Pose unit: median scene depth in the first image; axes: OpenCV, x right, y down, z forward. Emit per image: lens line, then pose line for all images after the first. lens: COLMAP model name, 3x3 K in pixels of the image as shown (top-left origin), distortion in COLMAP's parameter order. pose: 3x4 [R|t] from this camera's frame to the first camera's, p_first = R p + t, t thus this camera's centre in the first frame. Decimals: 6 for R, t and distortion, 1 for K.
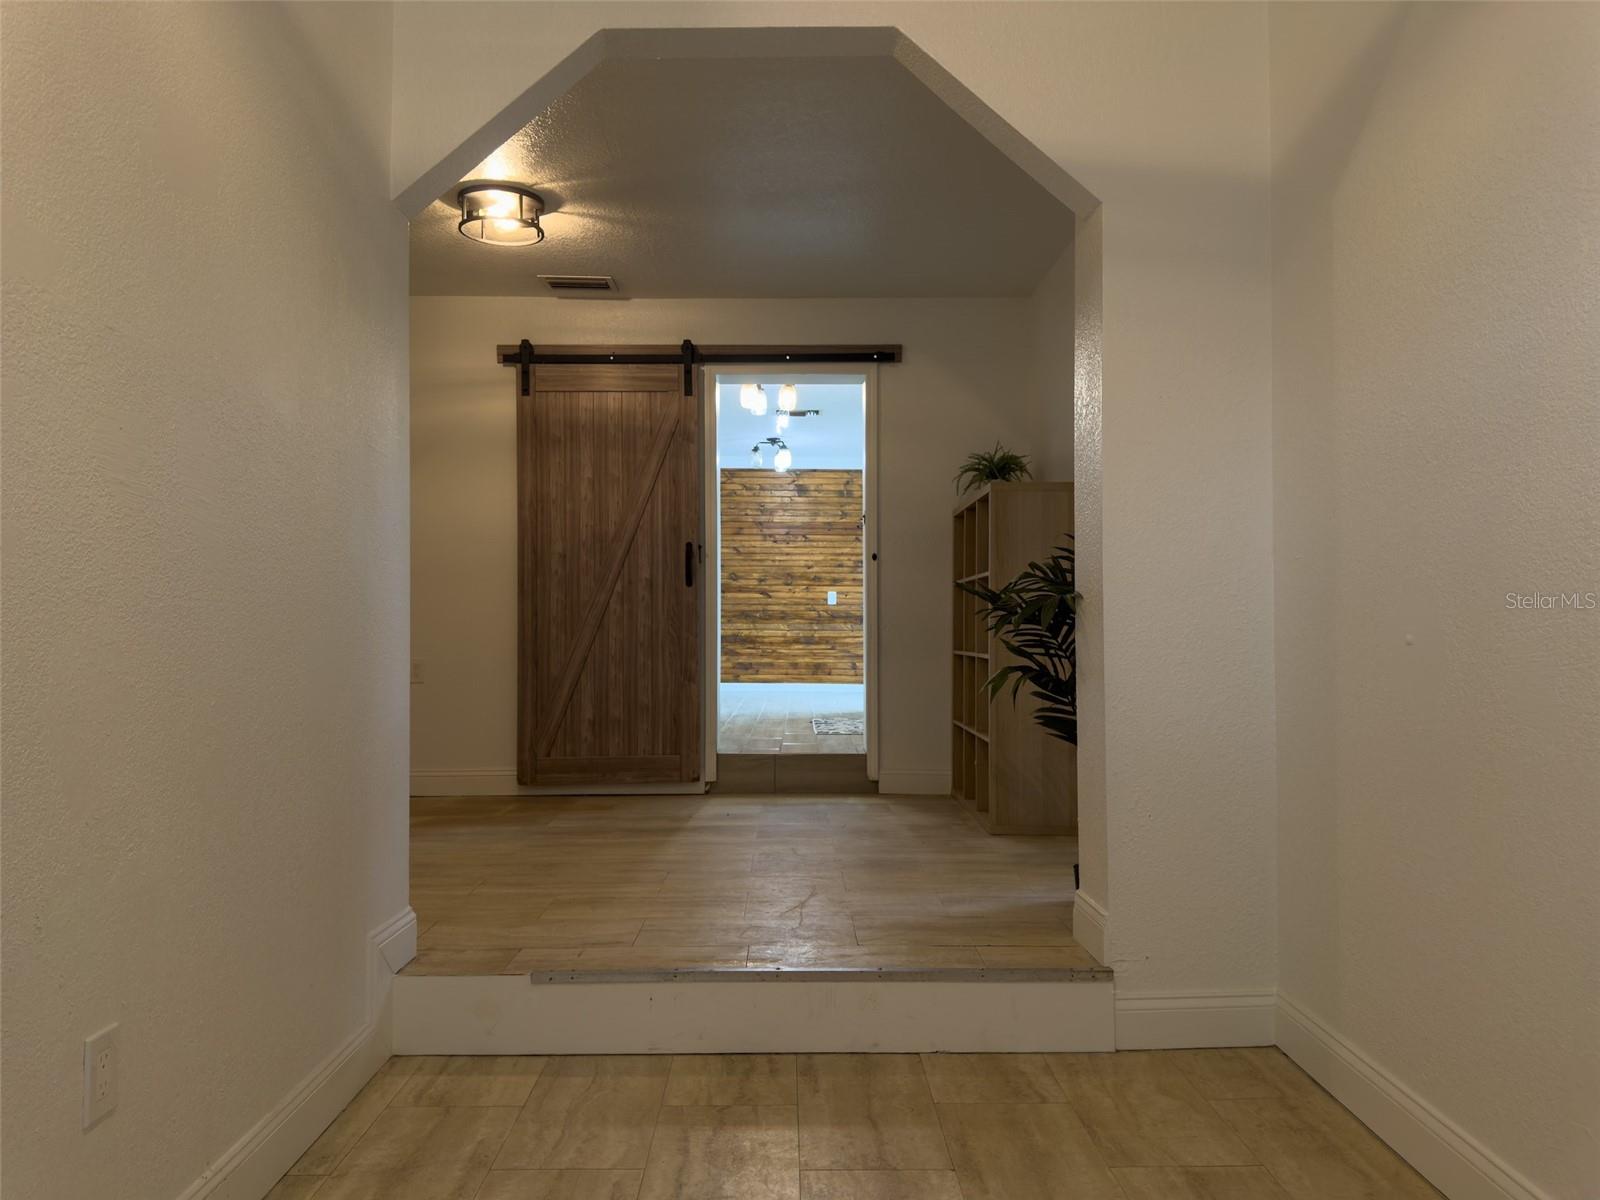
lens RADIAL K [[1126.7, 0, 832.5], [0, 1126.7, 610.0], [0, 0, 1]] dist [-0.008231, -0.004688]
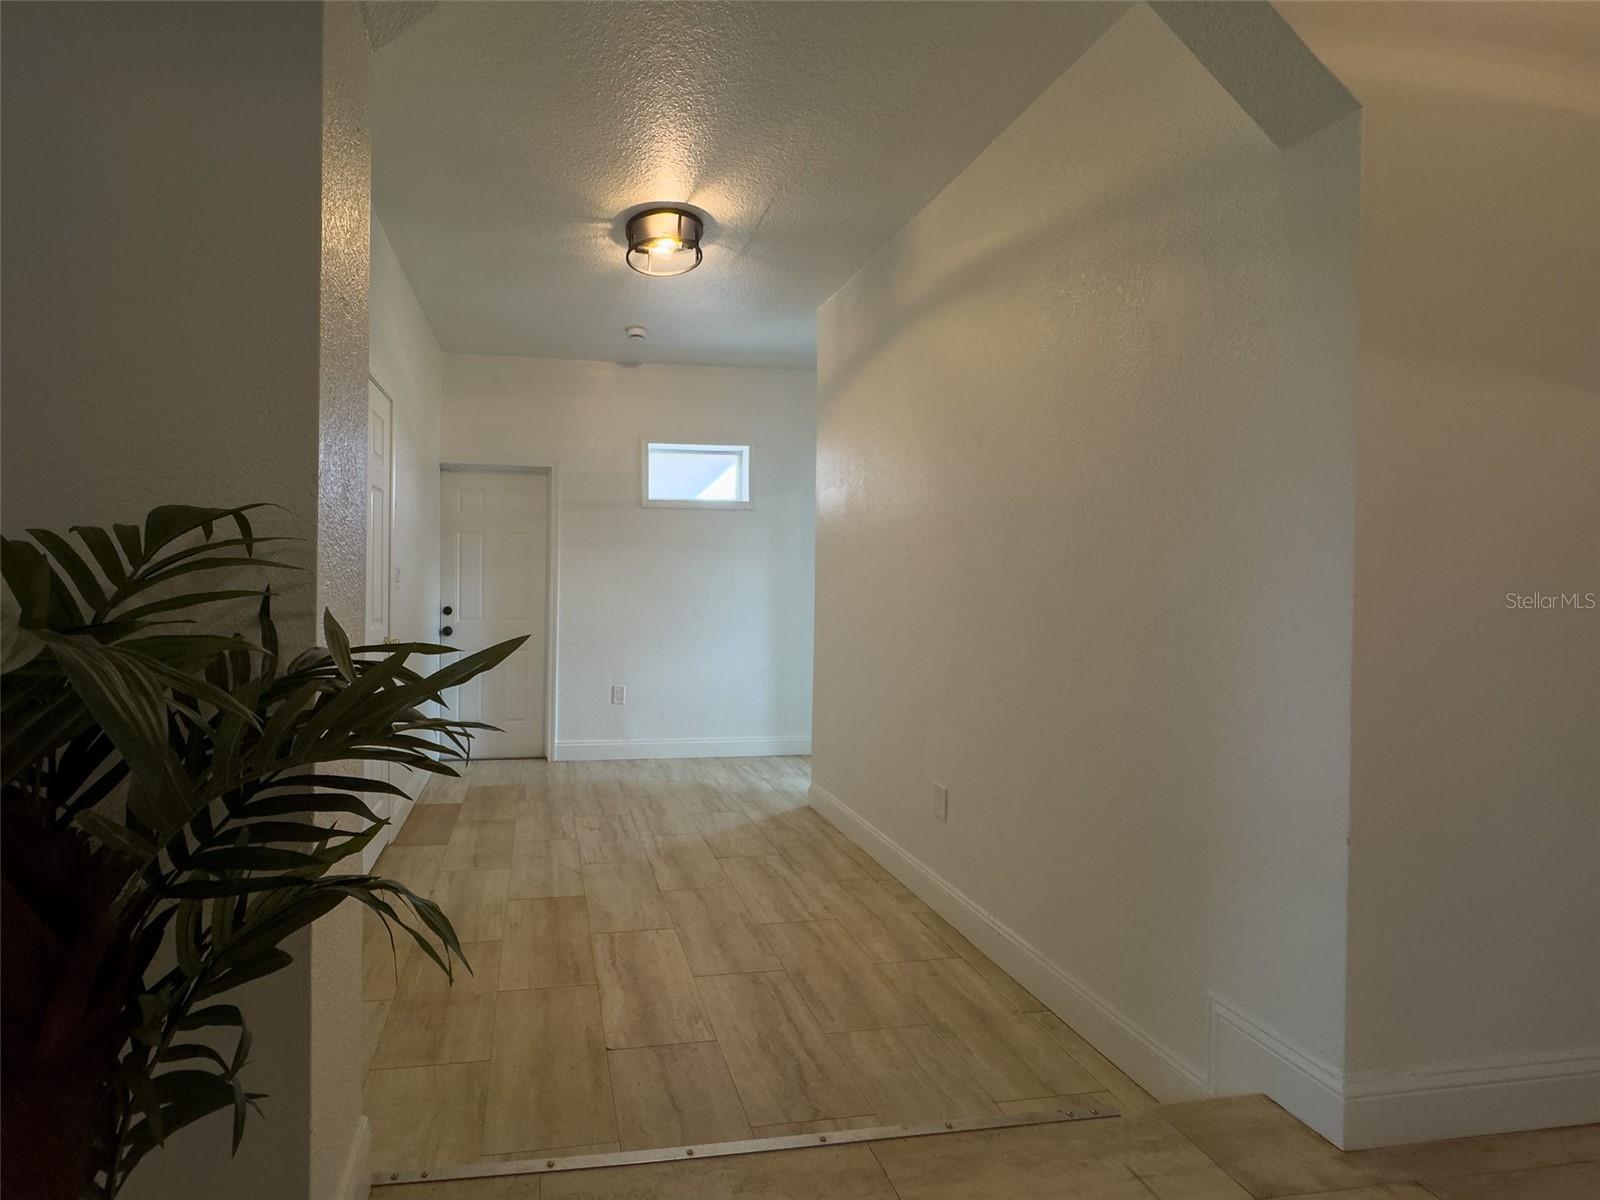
lens RADIAL K [[659.7, 0, 796.7], [0, 659.7, 599.5], [0, 0, 1]] dist [-0.001616, 0.001168]
pose [[-0.945451, -0.003853, -0.325741, 0.067079], [-0.008829, 0.999866, 0.013796, -0.035247], [0.325644, 0.015920, -0.945359, 0.803092]]
